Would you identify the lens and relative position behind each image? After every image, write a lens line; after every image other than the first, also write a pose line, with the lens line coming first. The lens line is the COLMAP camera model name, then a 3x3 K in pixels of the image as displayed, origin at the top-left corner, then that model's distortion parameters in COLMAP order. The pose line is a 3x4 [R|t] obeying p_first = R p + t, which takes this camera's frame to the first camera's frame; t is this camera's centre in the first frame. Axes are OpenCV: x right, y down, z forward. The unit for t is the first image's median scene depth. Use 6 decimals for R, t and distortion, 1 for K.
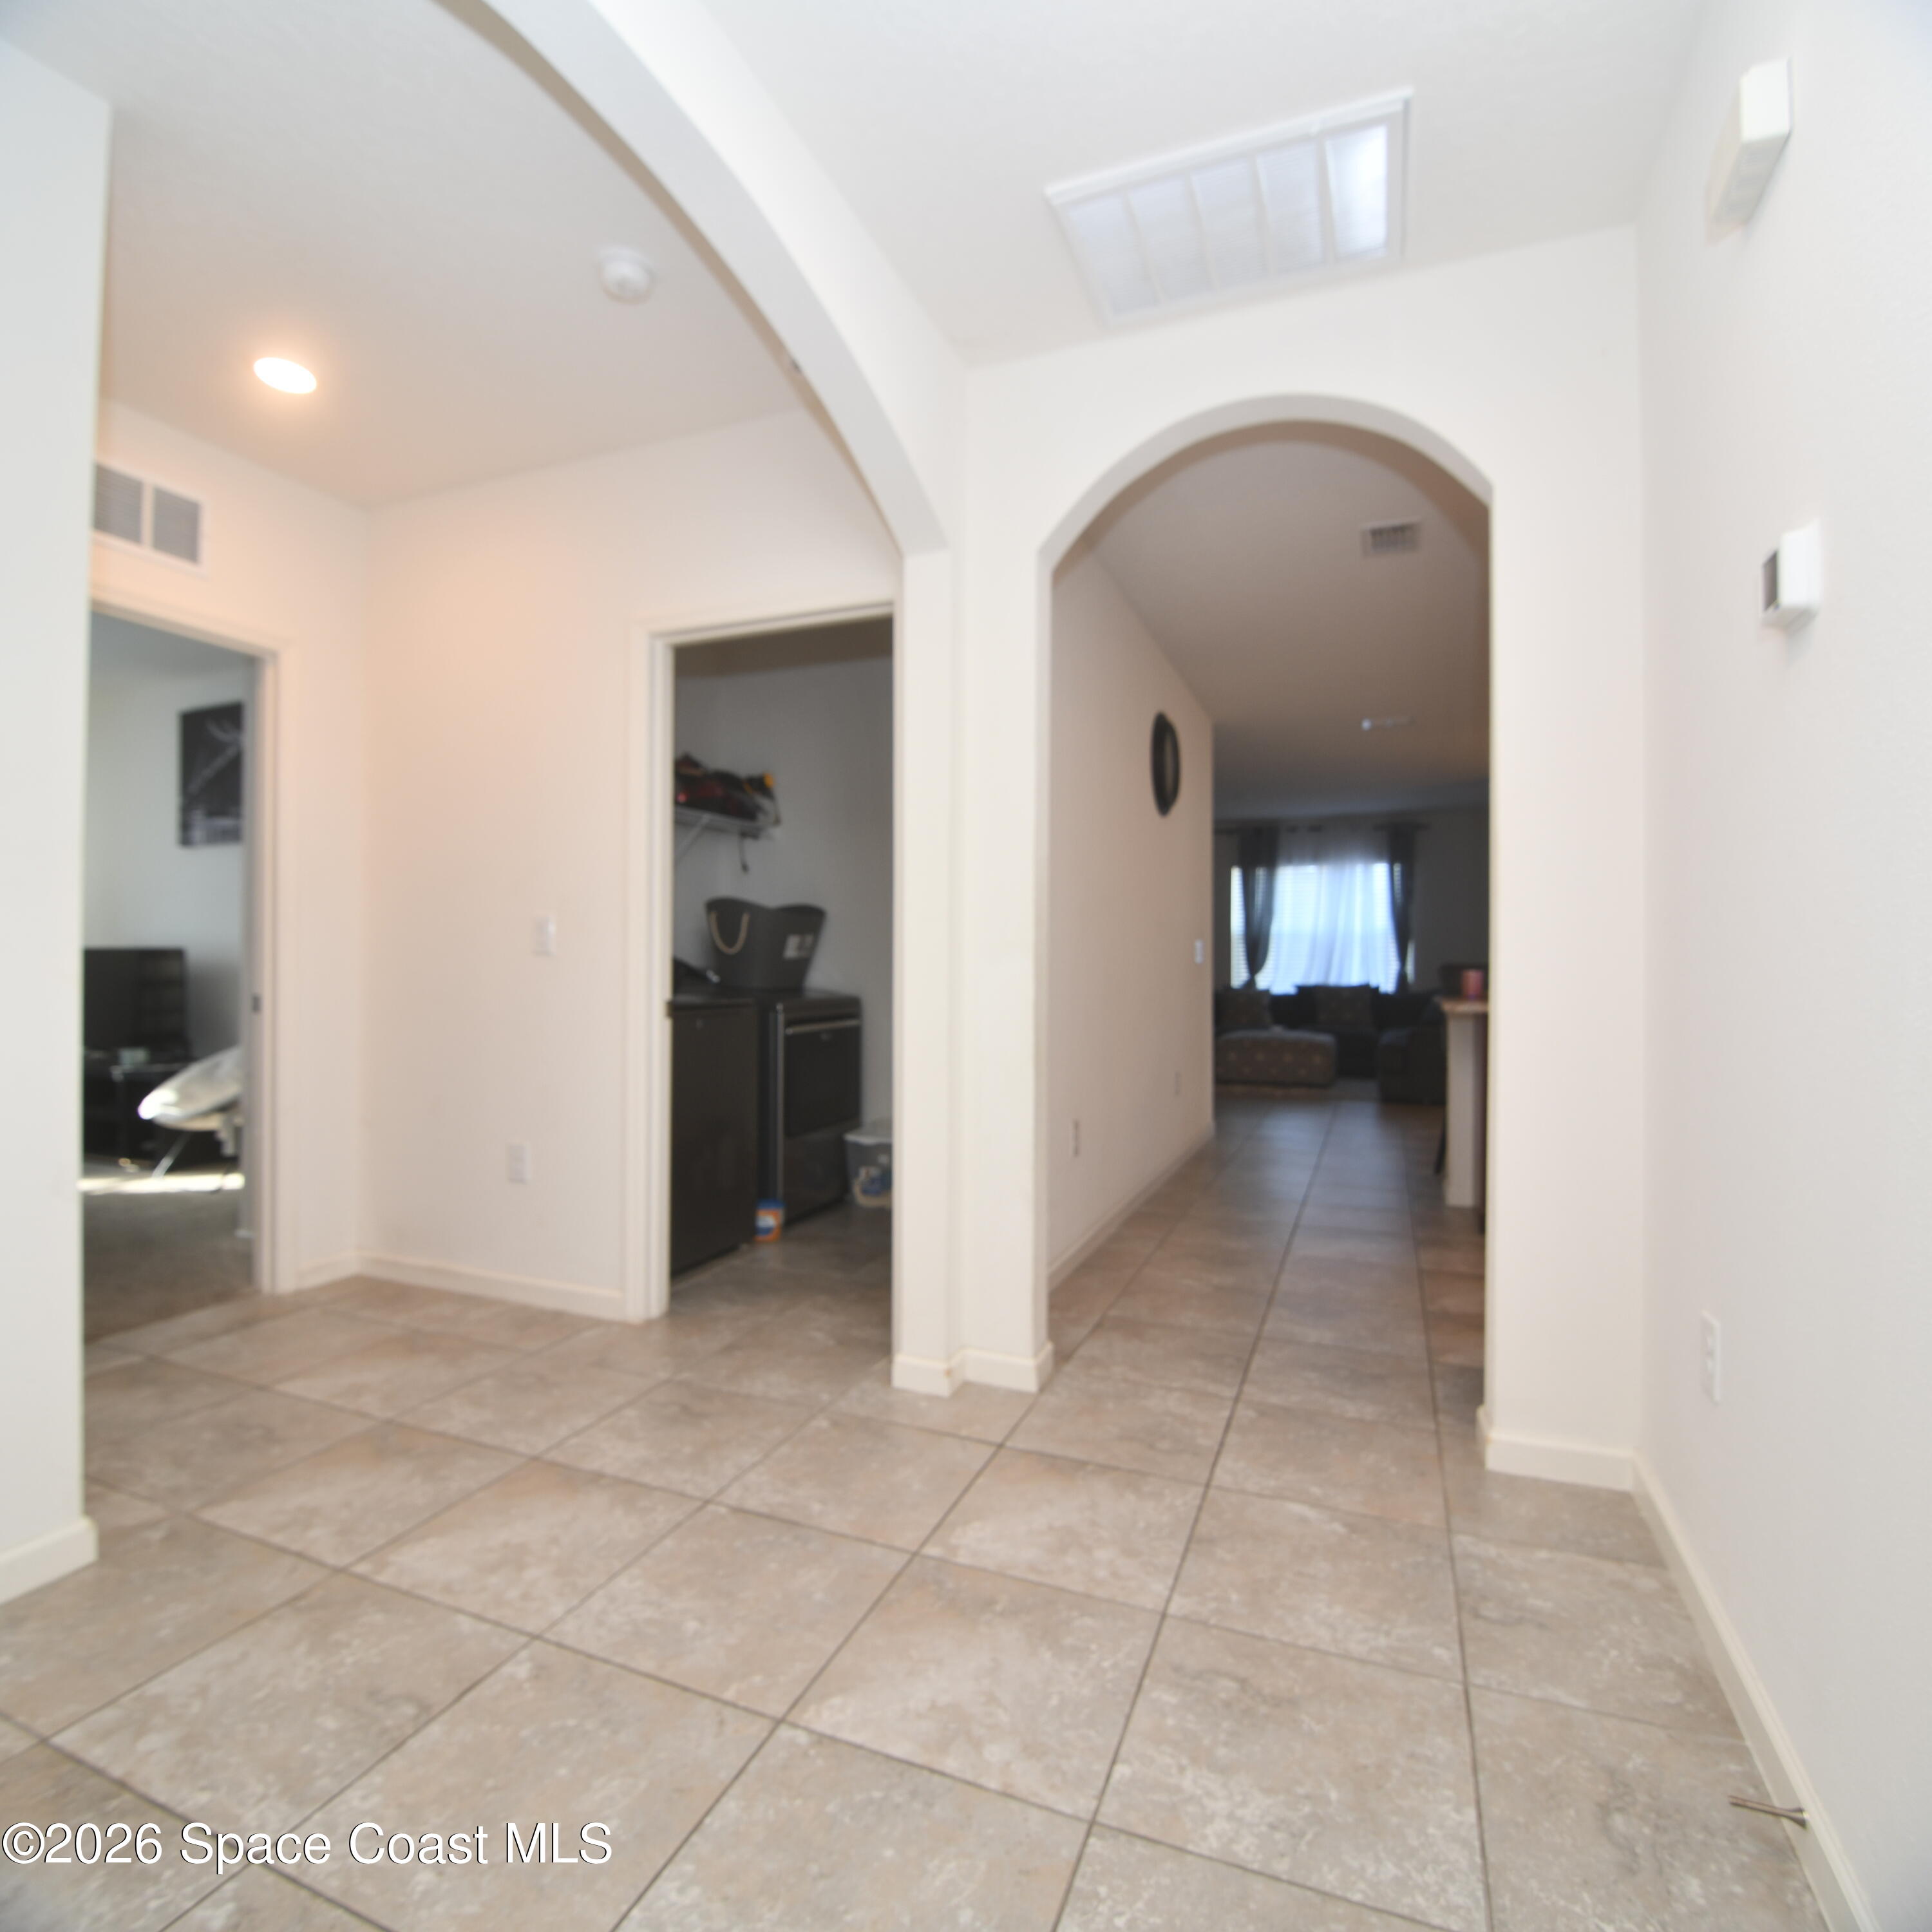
lens RADIAL K [[1047.6, 0, 960.5], [0, 1047.6, 967.8], [0, 0, 1]] dist [-0.010329, -0.001173]
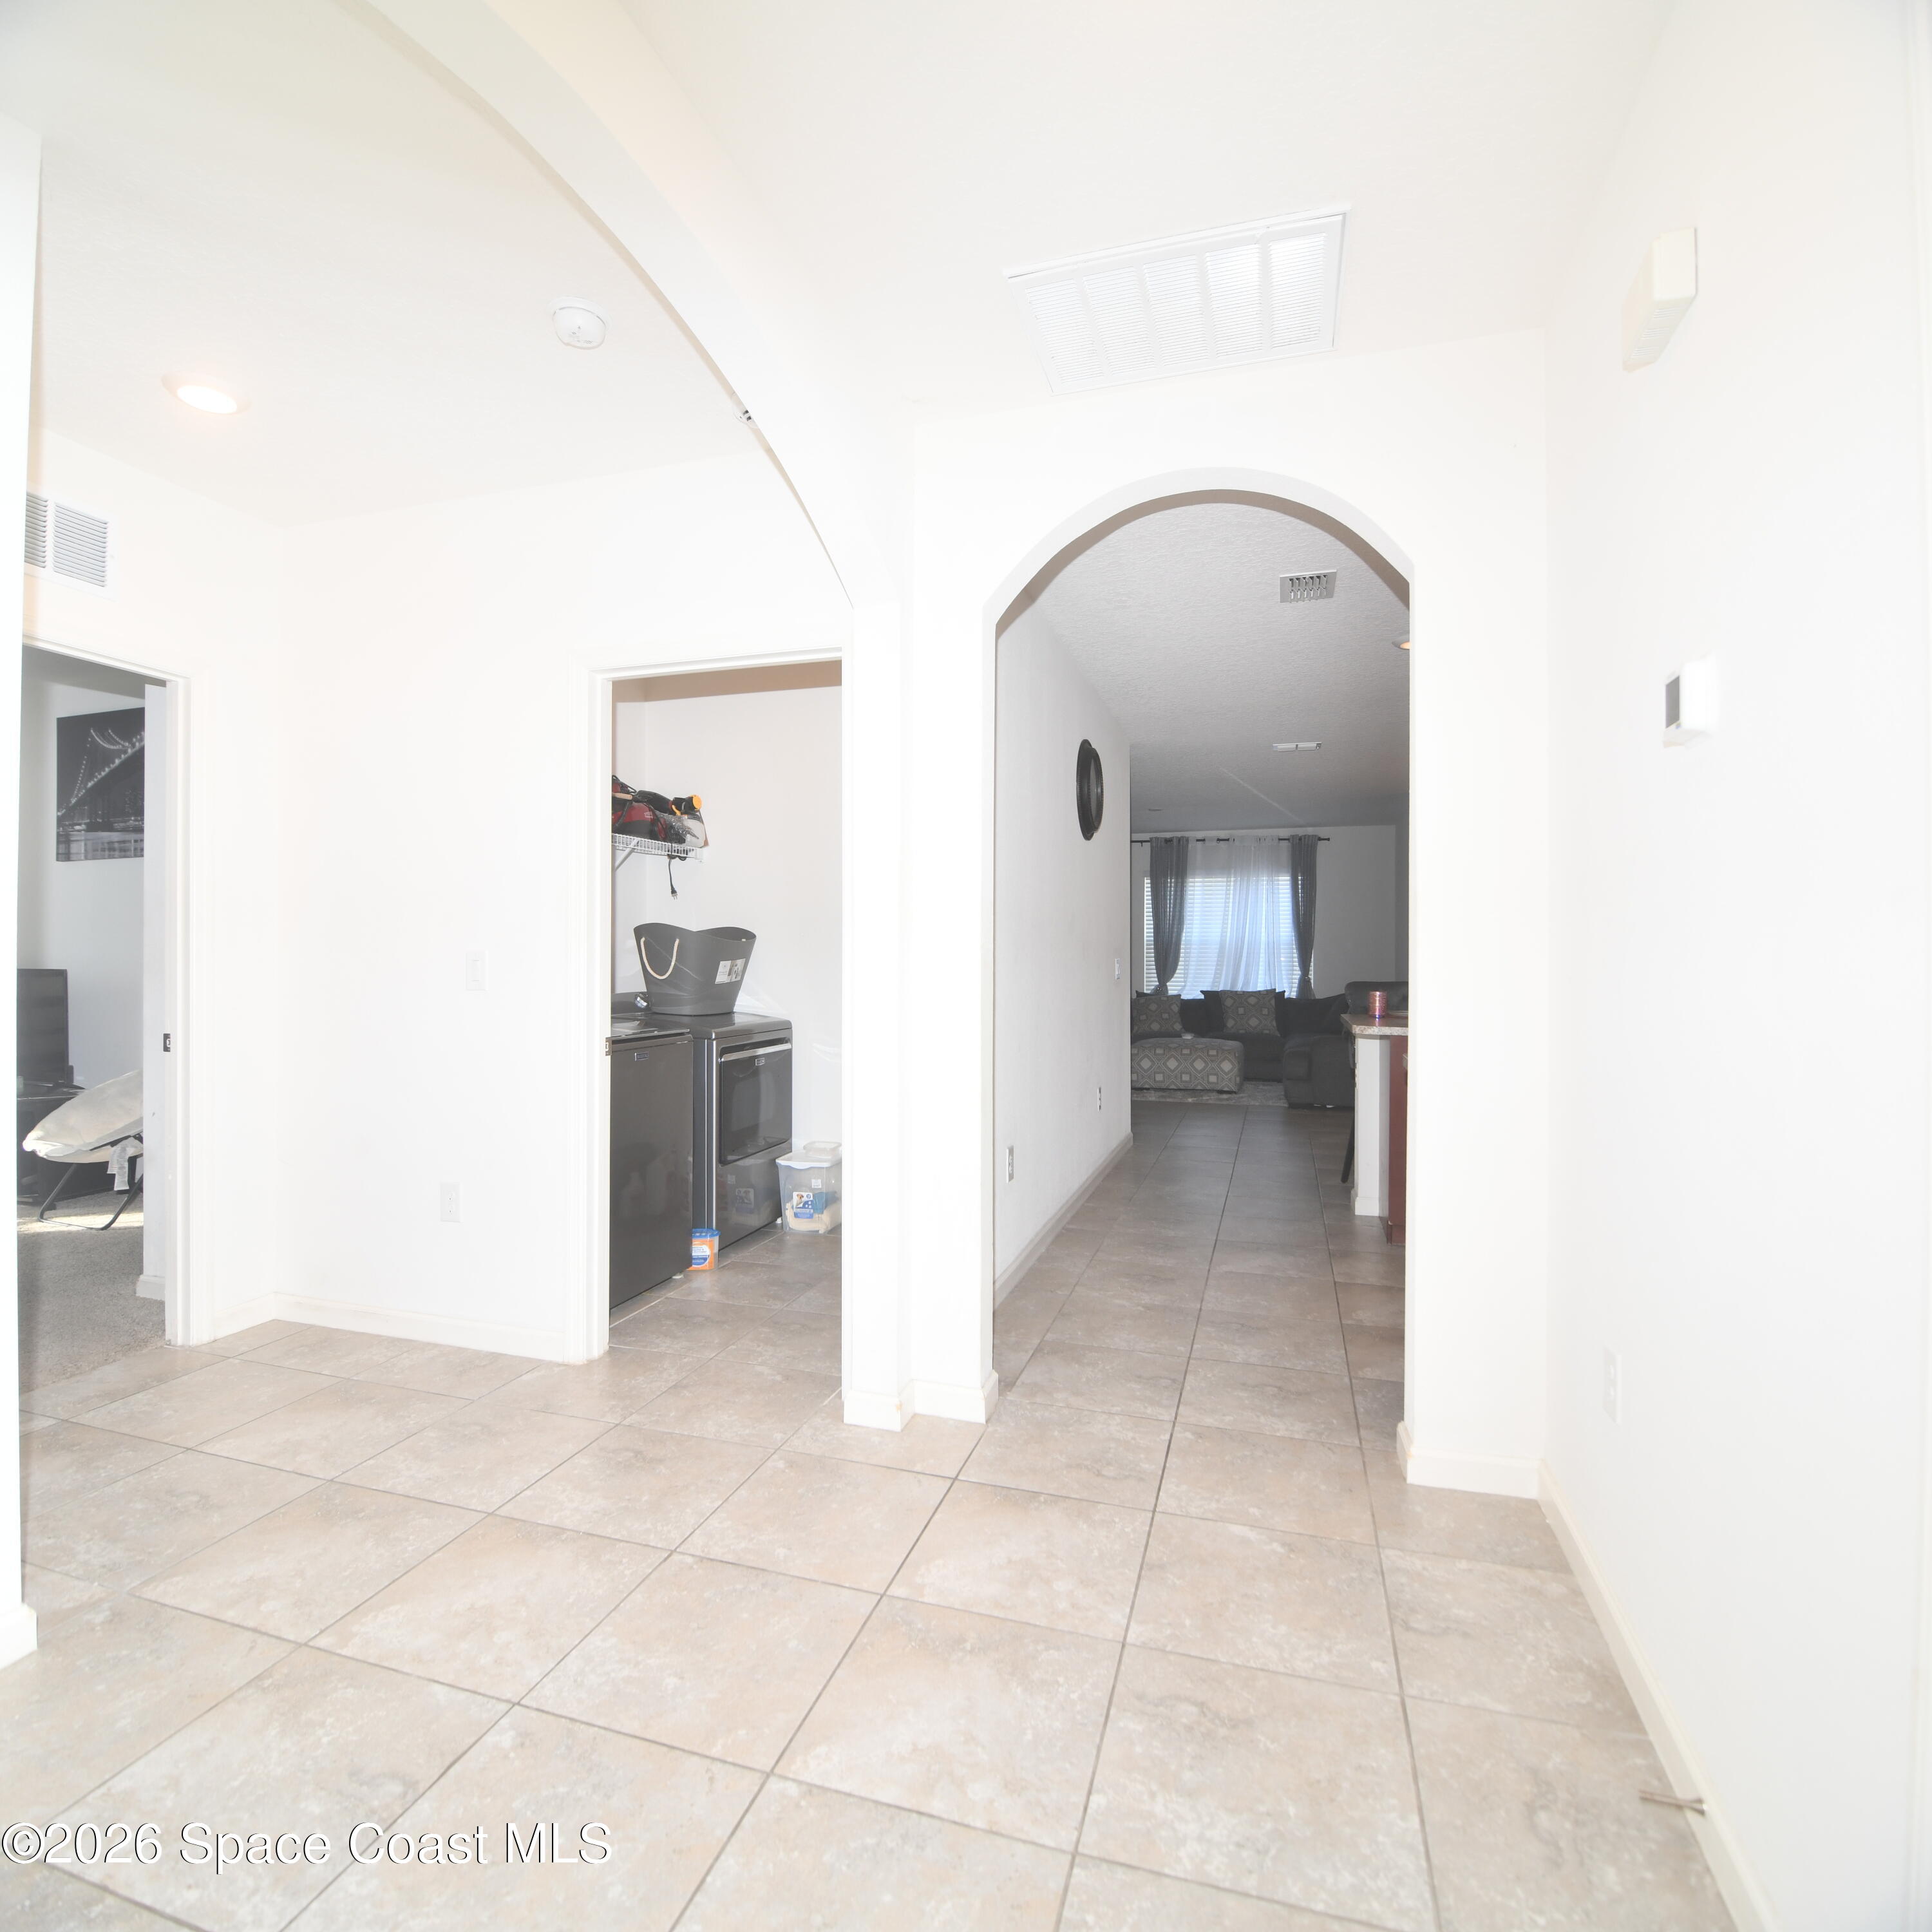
lens RADIAL K [[1047.6, 0, 963.2], [0, 1047.6, 972.2], [0, 0, 1]] dist [-0.010329, -0.001173]
pose [[0.996059, -0.001537, 0.088678, -0.065725], [0.001188, 0.999991, 0.003983, -0.071530], [-0.088684, -0.003862, 0.996052, -0.040479]]
